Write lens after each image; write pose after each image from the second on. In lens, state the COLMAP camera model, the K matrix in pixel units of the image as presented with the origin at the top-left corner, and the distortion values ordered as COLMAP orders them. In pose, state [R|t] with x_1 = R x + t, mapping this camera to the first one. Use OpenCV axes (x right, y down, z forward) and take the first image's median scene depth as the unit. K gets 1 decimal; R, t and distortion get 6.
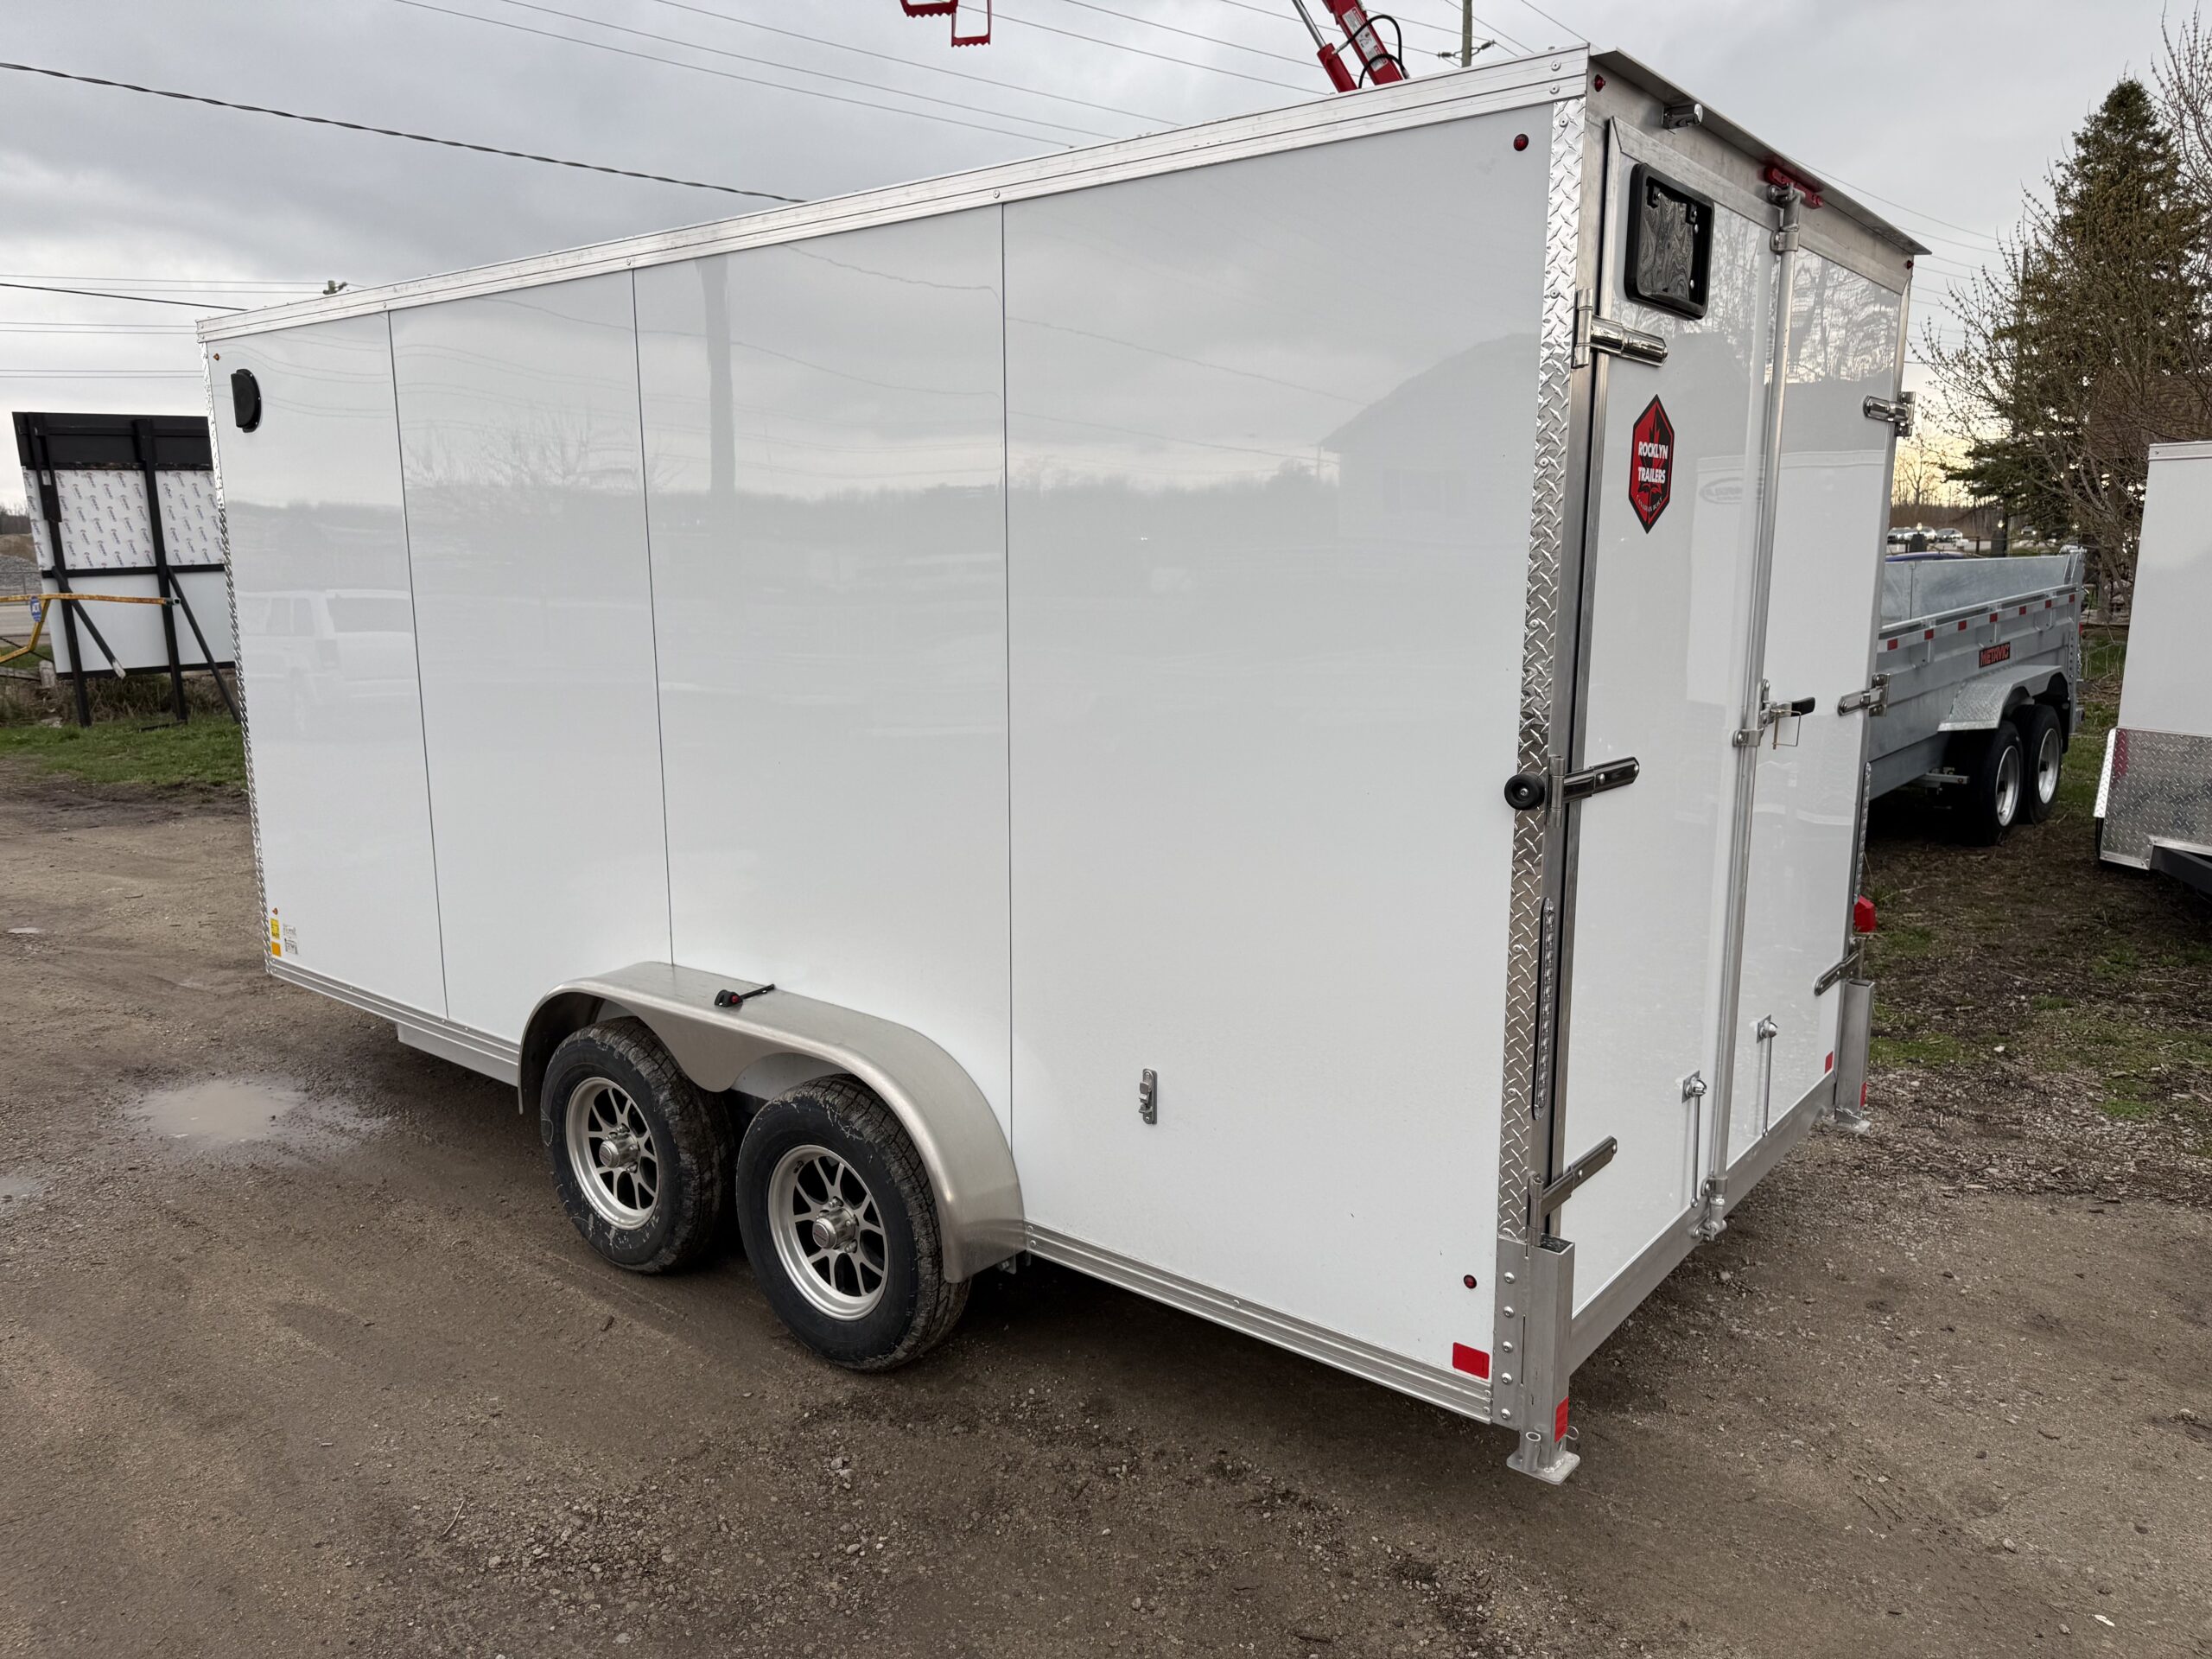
lens RADIAL K [[1565.6, 0, 1106.0], [0, 1565.6, 829.5], [0, 0, 1]] dist [0.004253, -0.004152]
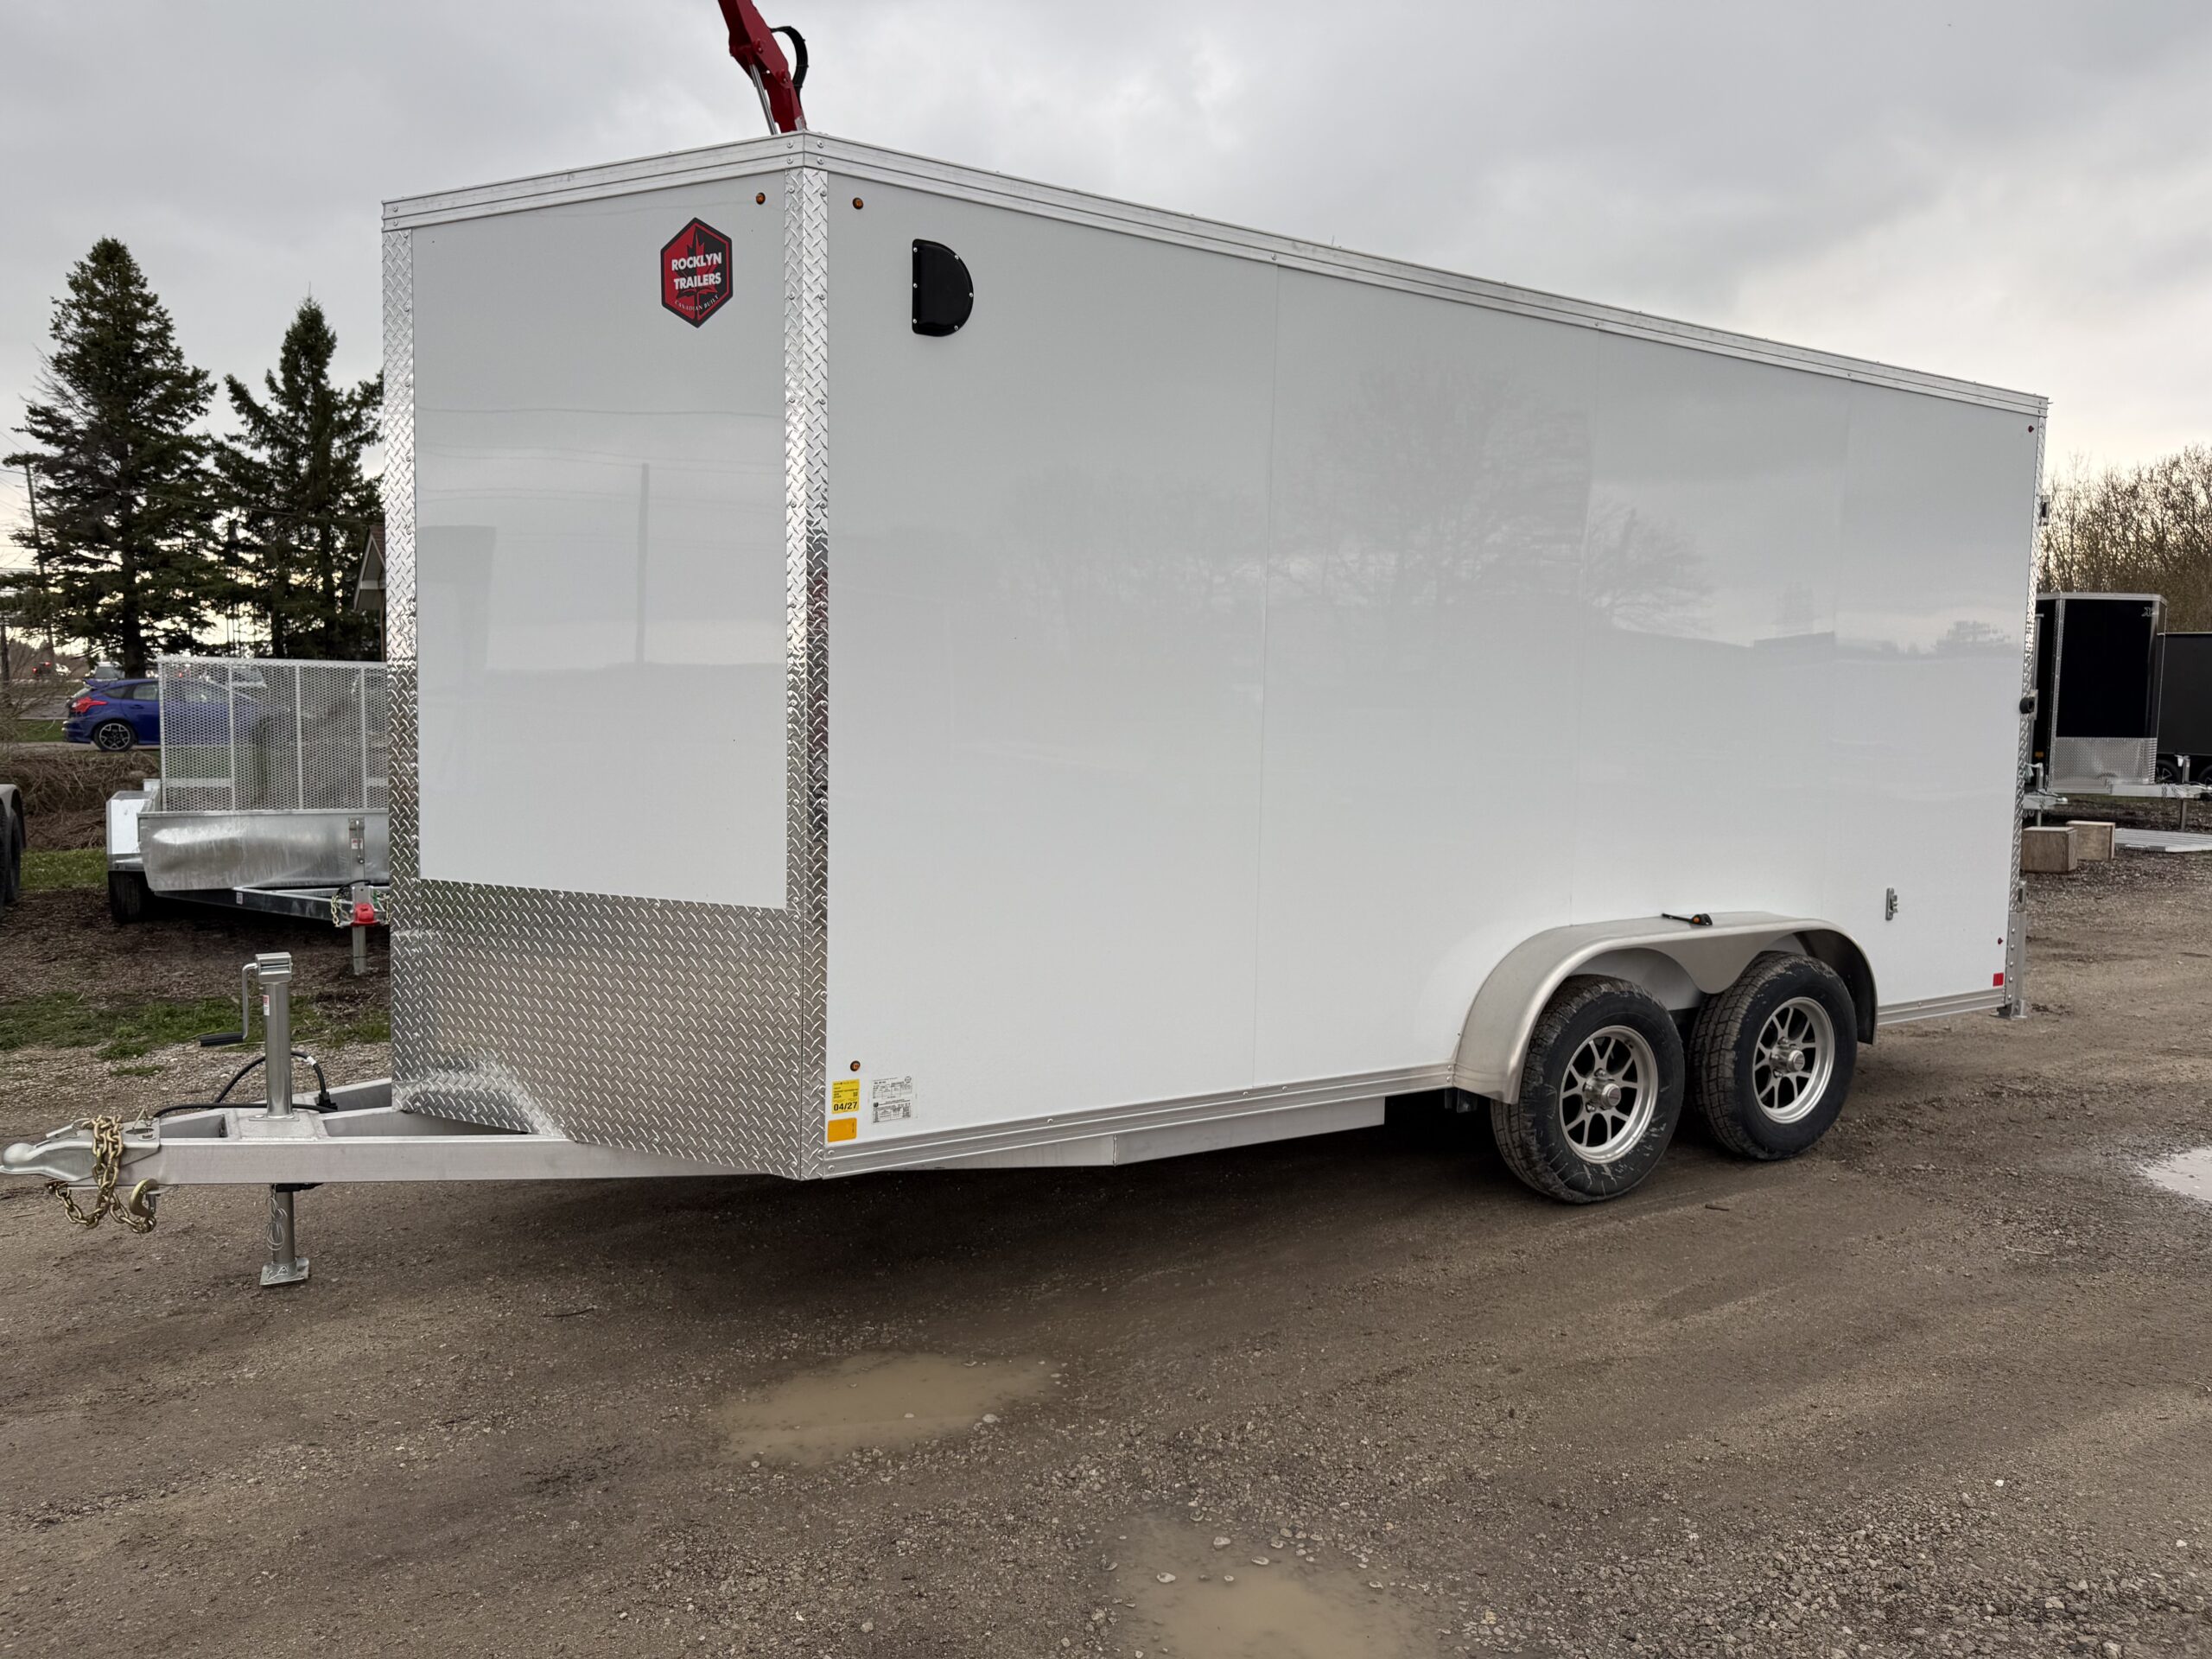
lens RADIAL K [[1565.6, 0, 1106.0], [0, 1565.6, 829.5], [0, 0, 1]] dist [0.004253, -0.004152]
pose [[0.347517, -0.064606, 0.935445, -1.413037], [0.149188, 0.988725, 0.012863, -0.047531], [-0.925729, 0.135088, 0.353237, 0.871248]]
